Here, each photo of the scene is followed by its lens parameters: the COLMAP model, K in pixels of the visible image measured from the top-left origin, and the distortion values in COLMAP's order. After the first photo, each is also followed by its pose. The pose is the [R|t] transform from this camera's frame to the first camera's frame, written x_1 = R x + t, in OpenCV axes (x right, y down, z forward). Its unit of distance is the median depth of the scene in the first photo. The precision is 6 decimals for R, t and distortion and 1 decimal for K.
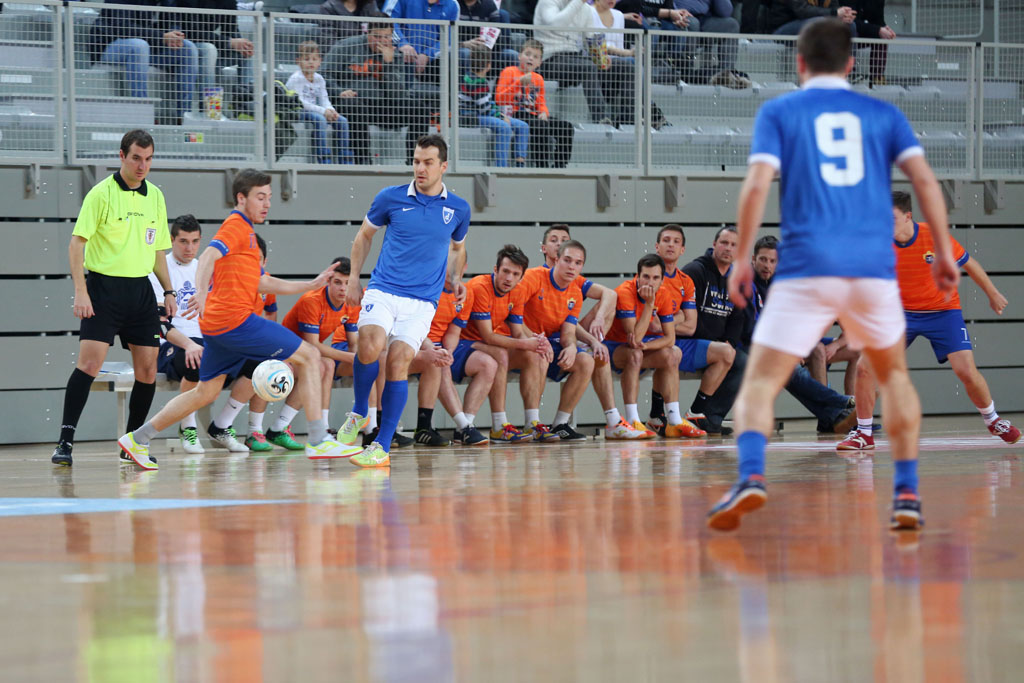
lens RADIAL K [[5841.3, 0, 493.0], [0, 5841.3, 323.8], [0, 0, 1]] dist [1.747944, 0.000000]
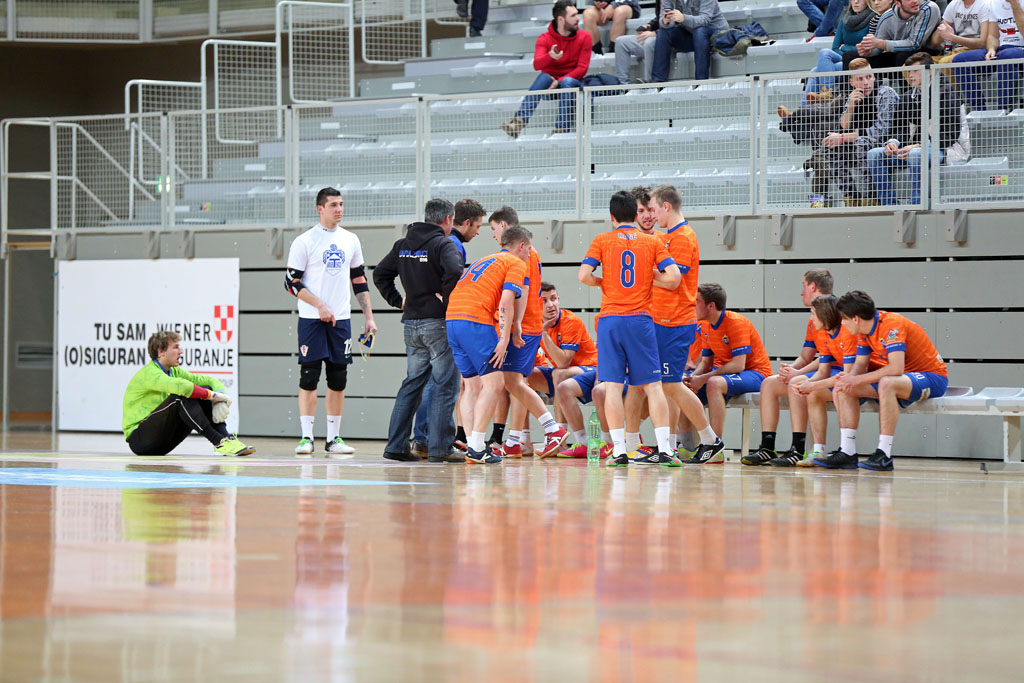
lens RADIAL K [[5841.3, 0, 506.6], [0, 5841.3, 332.8], [0, 0, 1]] dist [1.747944, 0.000000]
pose [[-0.259639, 0.008964, -0.965664, 1.128435], [-0.001991, 0.999950, 0.009818, -0.015338], [0.965704, 0.004472, -0.259608, 1.311791]]
